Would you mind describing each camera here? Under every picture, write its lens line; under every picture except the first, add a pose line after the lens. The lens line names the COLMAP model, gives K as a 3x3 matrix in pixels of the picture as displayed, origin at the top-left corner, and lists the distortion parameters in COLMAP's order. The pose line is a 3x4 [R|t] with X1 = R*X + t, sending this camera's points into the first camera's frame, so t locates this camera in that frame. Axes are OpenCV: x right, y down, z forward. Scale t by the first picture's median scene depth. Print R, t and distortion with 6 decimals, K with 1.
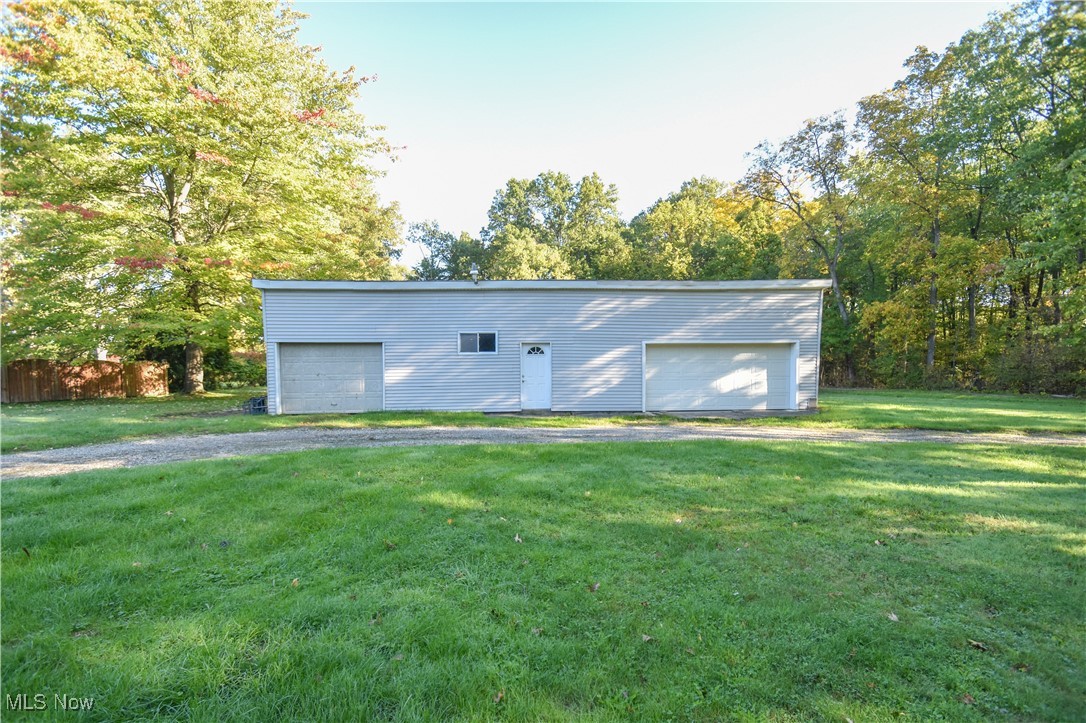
lens RADIAL K [[472.9, 0, 544.8], [0, 472.9, 380.8], [0, 0, 1]] dist [0.001419, -0.009510]
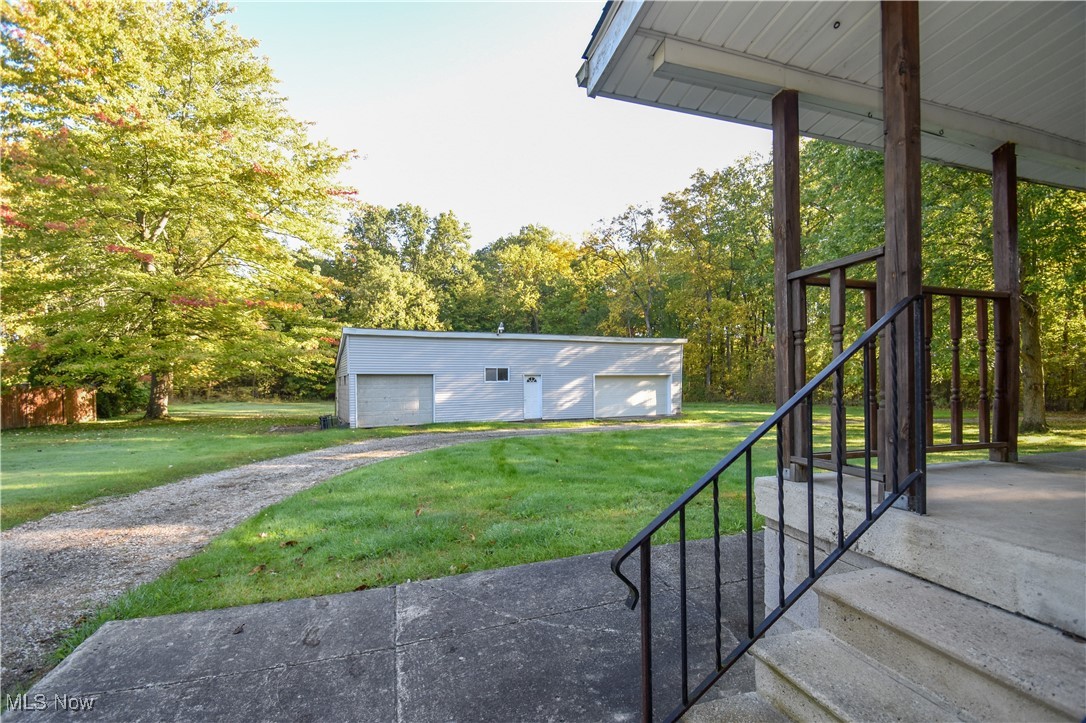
lens RADIAL K [[481.1, 0, 543.7], [0, 481.1, 373.2], [0, 0, 1]] dist [0.000549, -0.009929]
pose [[0.922134, 0.005569, 0.386831, -0.398937], [0.015472, 0.998566, -0.051258, -0.003729], [-0.386562, 0.053252, 0.920725, -0.297376]]
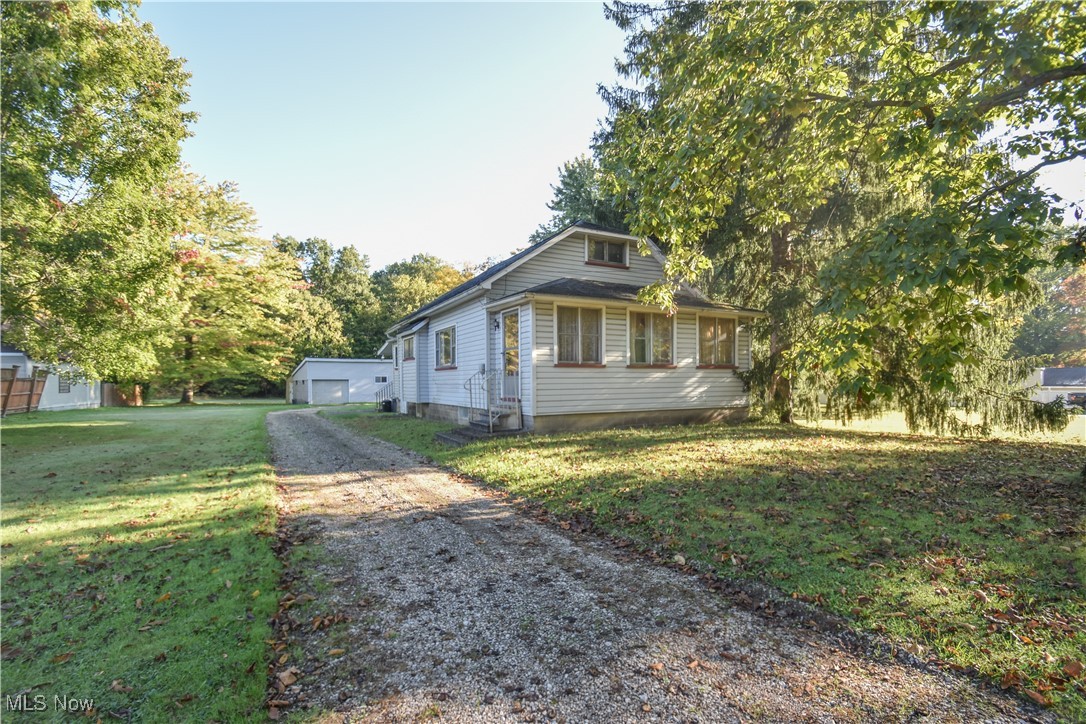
lens RADIAL K [[481.1, 0, 543.7], [0, 481.1, 373.7], [0, 0, 1]] dist [0.000549, -0.009929]
pose [[0.829327, 0.006430, 0.558726, -0.664346], [0.024494, 0.998554, -0.047849, 0.038406], [-0.558226, 0.053368, 0.827971, -1.391703]]
